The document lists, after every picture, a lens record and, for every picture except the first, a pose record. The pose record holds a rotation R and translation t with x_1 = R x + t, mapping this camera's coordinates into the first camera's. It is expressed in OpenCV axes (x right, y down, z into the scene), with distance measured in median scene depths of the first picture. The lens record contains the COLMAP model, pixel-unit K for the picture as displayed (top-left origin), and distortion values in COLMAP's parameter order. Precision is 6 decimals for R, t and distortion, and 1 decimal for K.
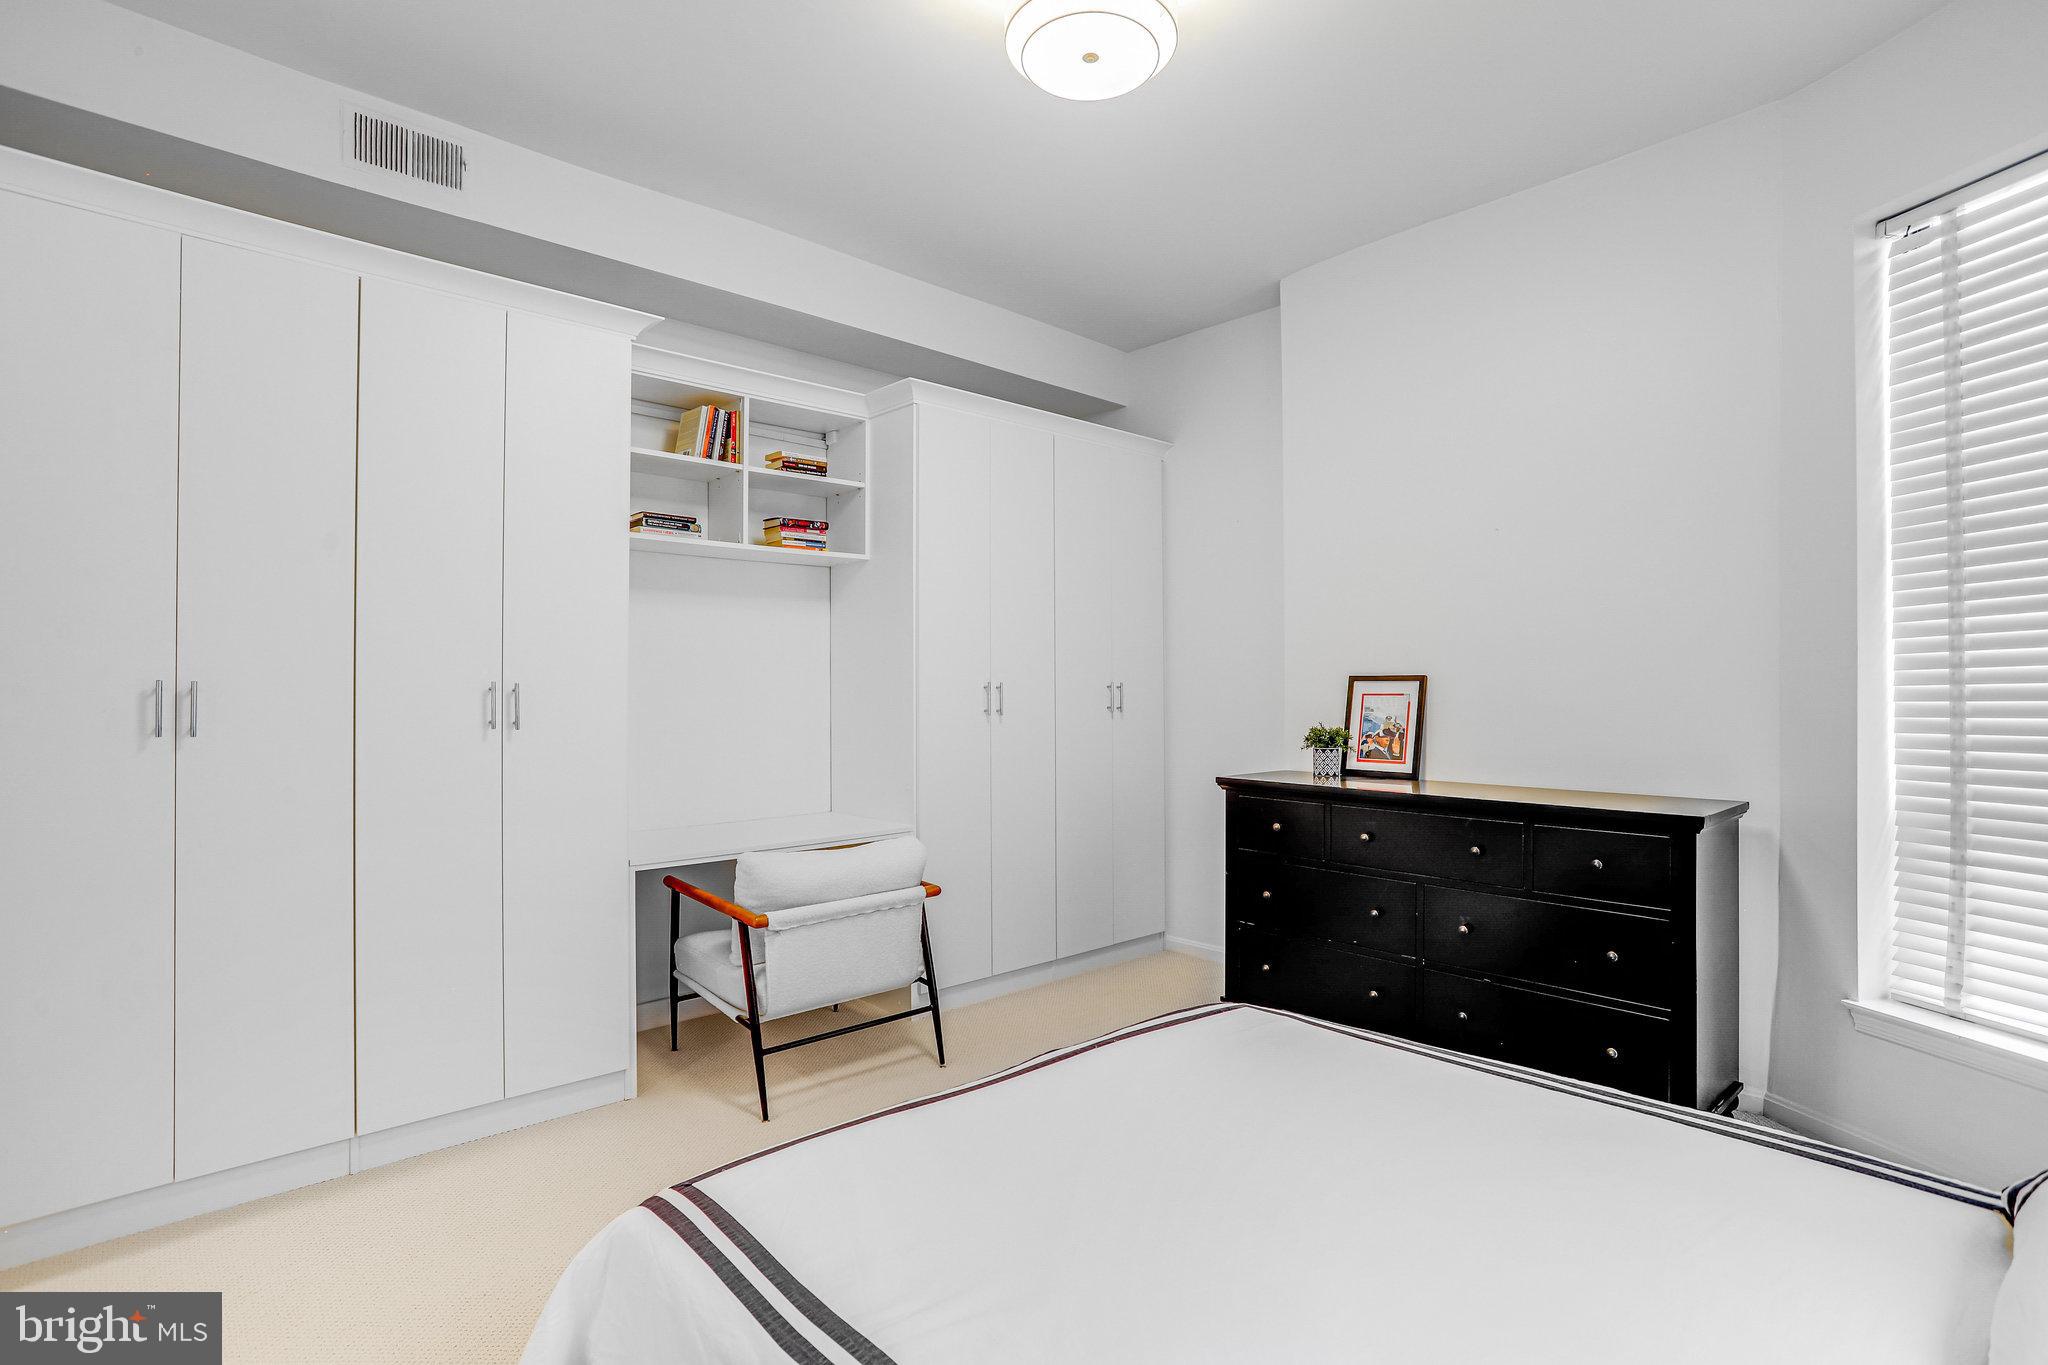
lens RADIAL K [[999.1, 0, 1013.7], [0, 999.1, 673.0], [0, 0, 1]] dist [-0.068775, 0.036687]
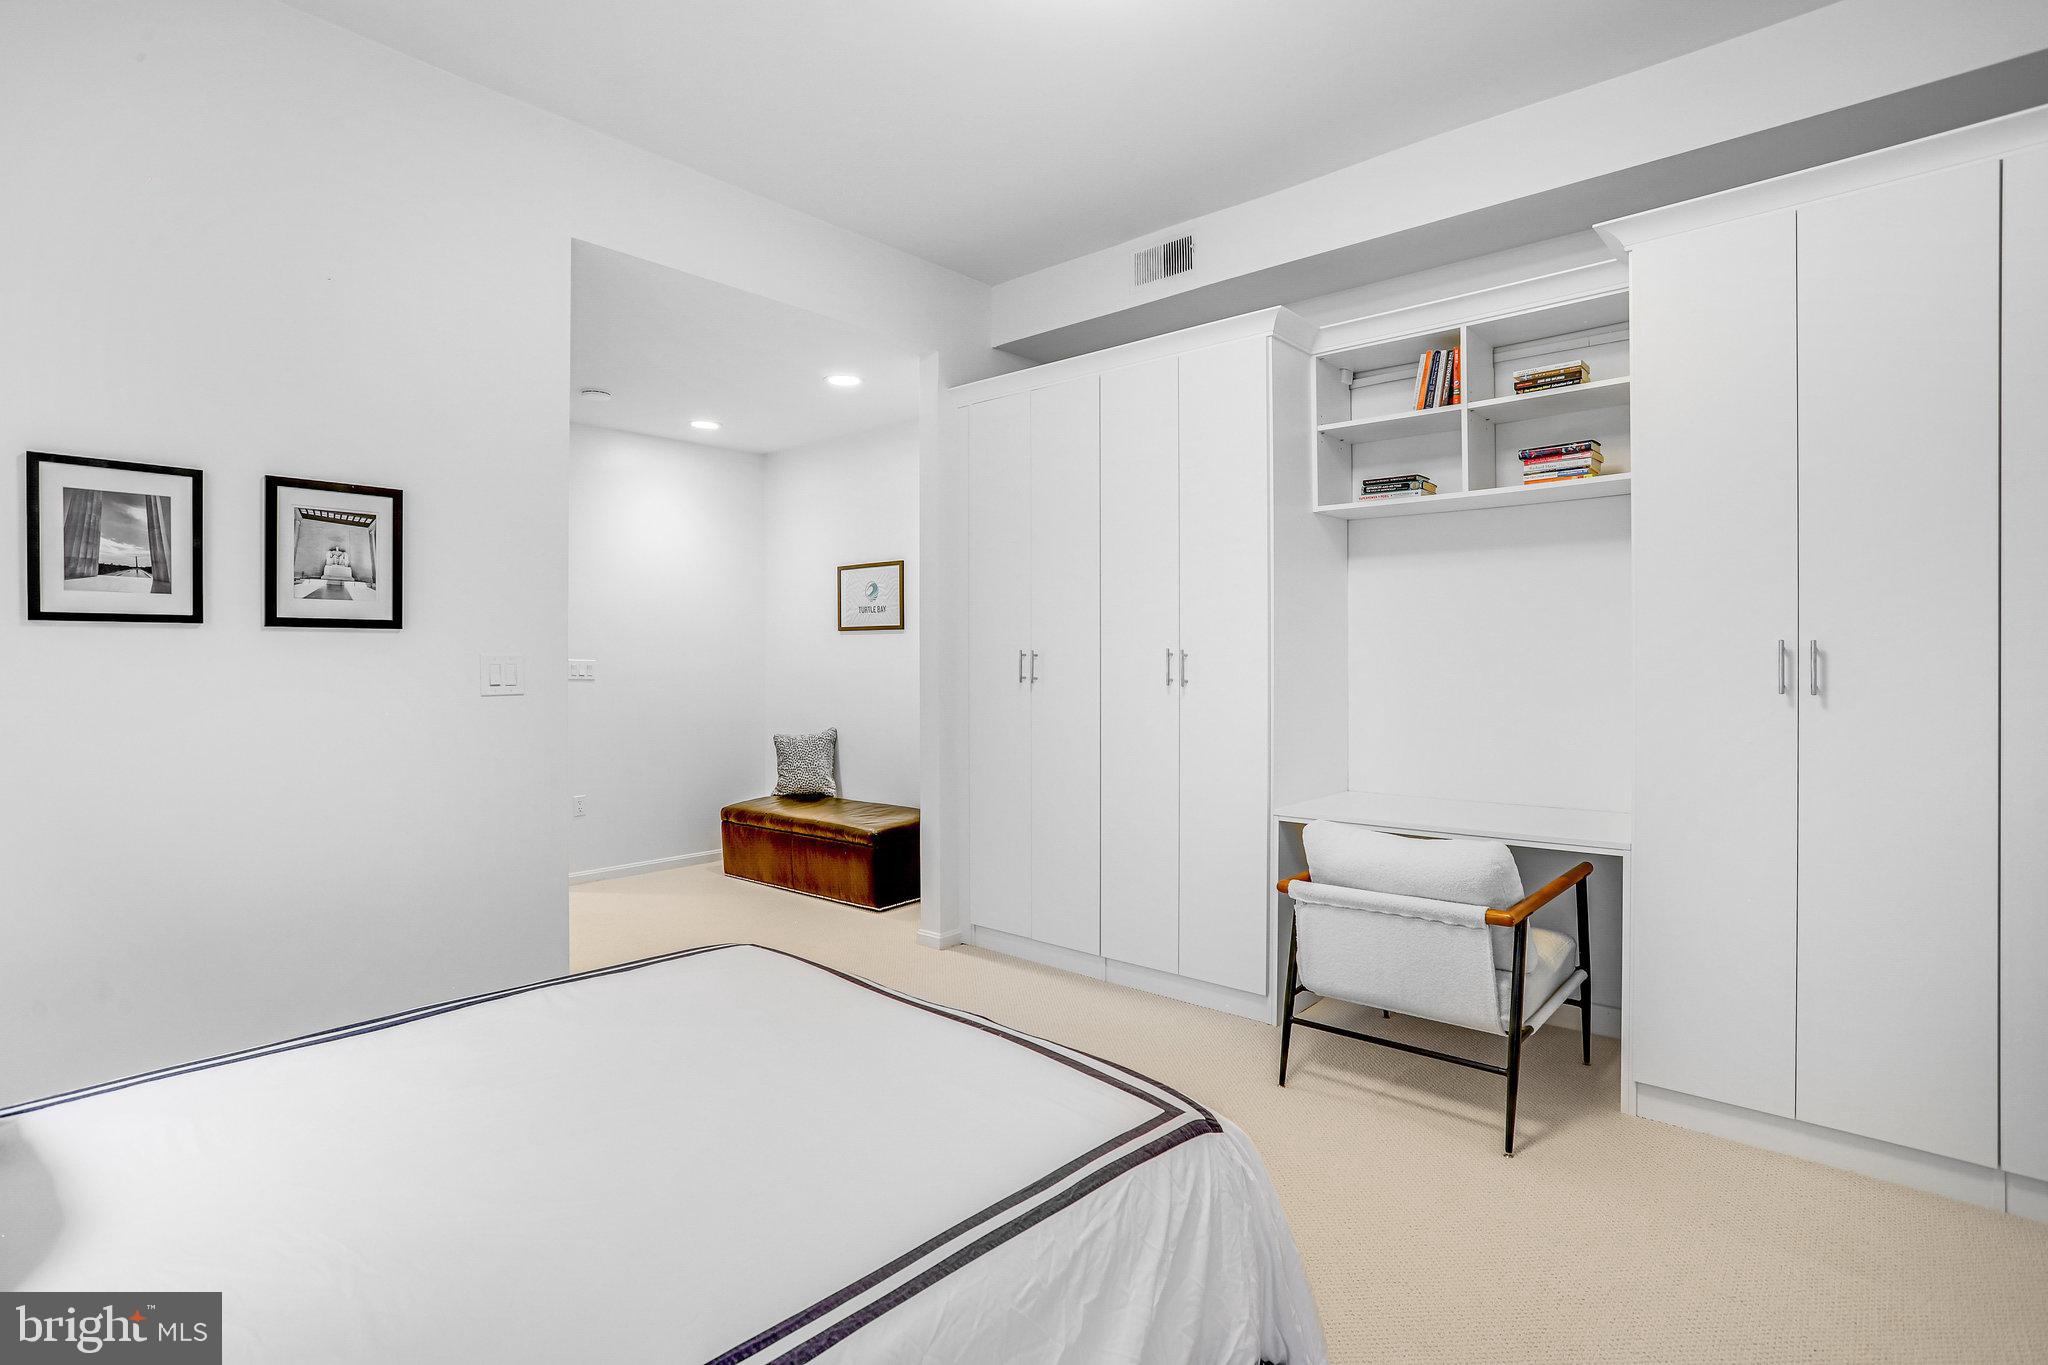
lens RADIAL K [[990.8, 0, 1023.0], [0, 990.8, 652.7], [0, 0, 1]] dist [-0.072085, 0.039442]
pose [[0.100066, -0.001918, -0.994979, 0.646271], [0.021286, 0.999773, 0.000213, 0.007499], [0.994753, -0.021200, 0.100084, 0.587141]]
